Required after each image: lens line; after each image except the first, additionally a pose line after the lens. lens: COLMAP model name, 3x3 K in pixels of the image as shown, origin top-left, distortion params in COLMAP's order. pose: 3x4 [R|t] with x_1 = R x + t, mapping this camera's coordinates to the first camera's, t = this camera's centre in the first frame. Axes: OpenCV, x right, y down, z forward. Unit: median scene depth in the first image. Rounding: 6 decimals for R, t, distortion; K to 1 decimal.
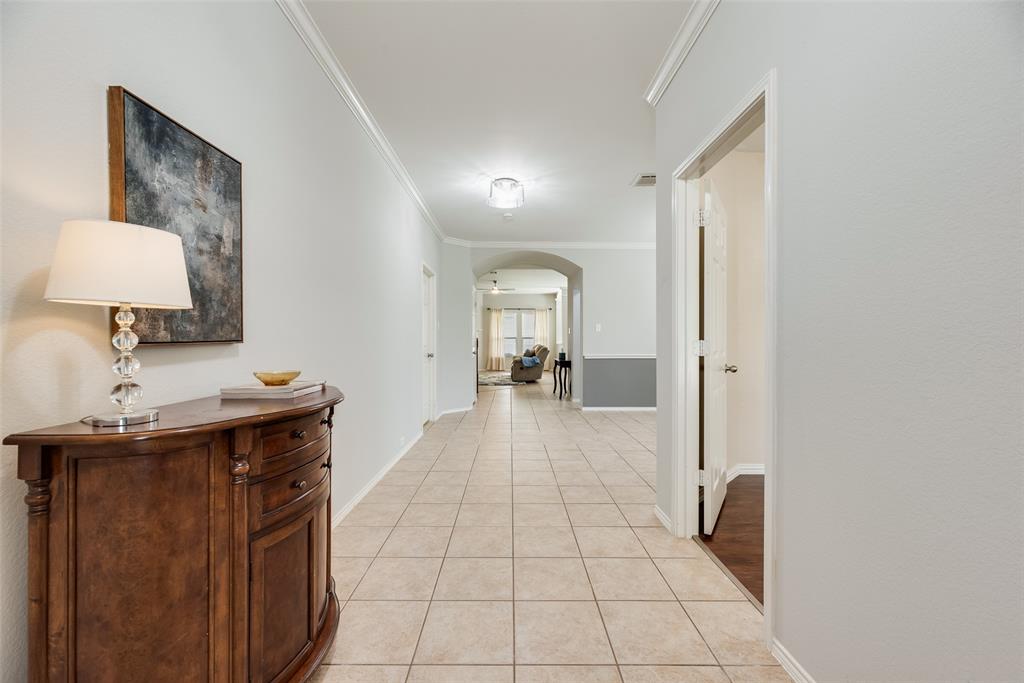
lens RADIAL K [[411.5, 0, 512.9], [0, 411.5, 344.8], [0, 0, 1]] dist [0.000616, 0.000377]
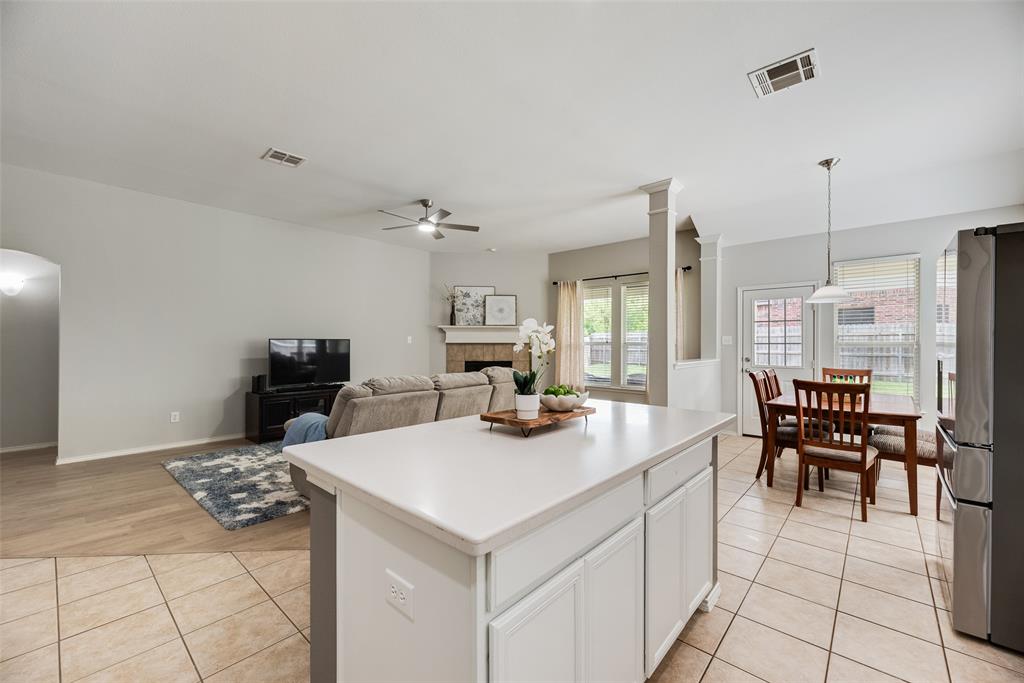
lens RADIAL K [[411.5, 0, 512.9], [0, 411.5, 344.8], [0, 0, 1]] dist [0.000616, 0.000377]
pose [[0.751090, 0.010541, -0.660116, 0.222083], [-0.017860, 0.999831, -0.004356, -0.011895], [0.659959, 0.015061, 0.751151, 0.605577]]
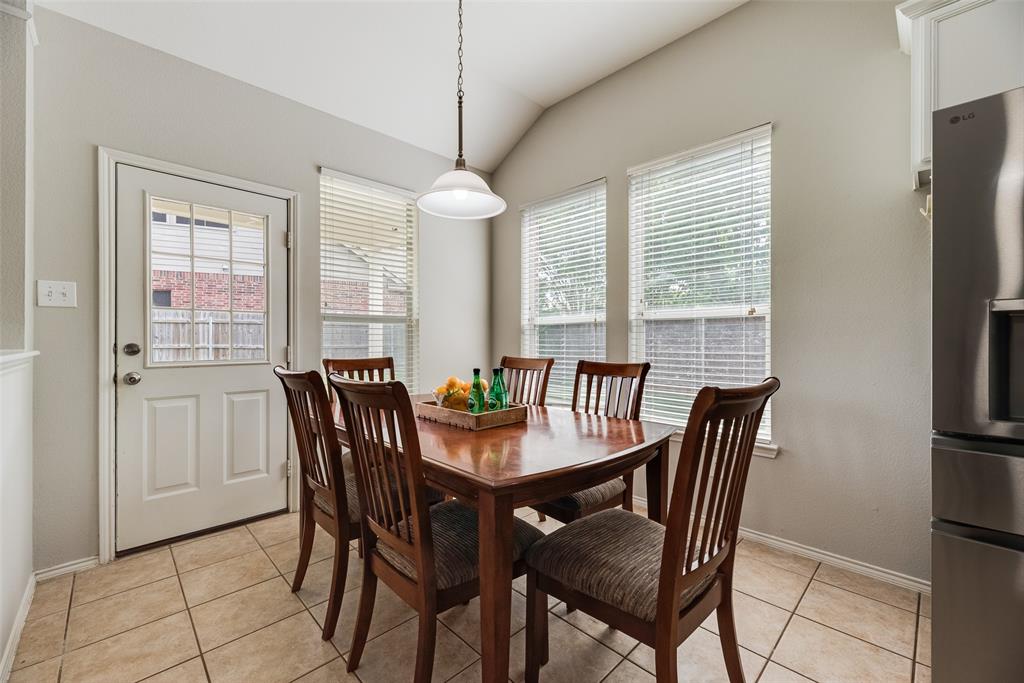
lens RADIAL K [[415.9, 0, 510.8], [0, 415.9, 343.5], [0, 0, 1]] dist [0.003266, 0.000181]
pose [[0.717992, 0.004559, 0.696036, 0.133633], [0.003694, 0.999940, -0.010359, -0.004423], [-0.696041, 0.010009, 0.717932, 0.825116]]
